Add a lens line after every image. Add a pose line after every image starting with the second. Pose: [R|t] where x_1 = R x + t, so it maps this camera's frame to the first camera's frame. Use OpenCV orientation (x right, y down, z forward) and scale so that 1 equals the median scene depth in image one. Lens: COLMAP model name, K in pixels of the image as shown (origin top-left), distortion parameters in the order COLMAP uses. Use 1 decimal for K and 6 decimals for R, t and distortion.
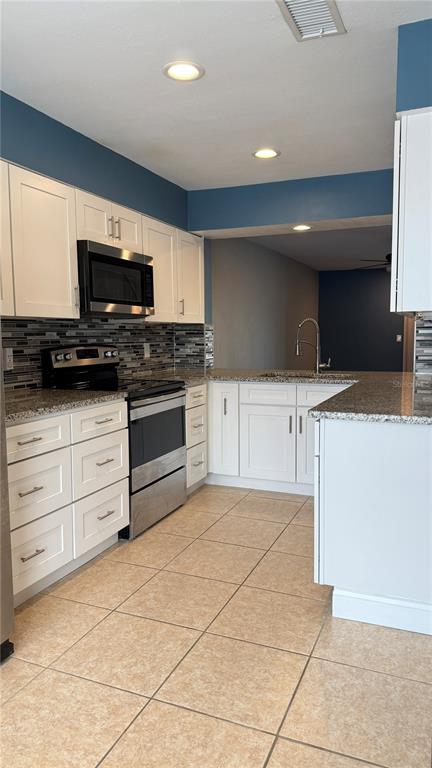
lens RADIAL K [[540.6, 0, 214.7], [0, 540.6, 382.5], [0, 0, 1]] dist [0.076501, -0.101814]
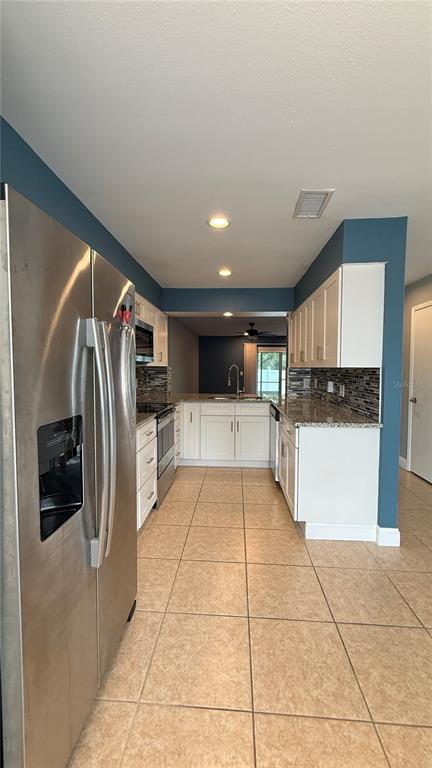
lens RADIAL K [[307.0, 0, 216.8], [0, 307.0, 381.4], [0, 0, 1]] dist [-0.000954, 0.000614]
pose [[0.942201, -0.003634, 0.335028, -0.254319], [0.019012, 0.998910, -0.042632, -0.027730], [-0.334507, 0.046538, 0.941243, 0.095867]]
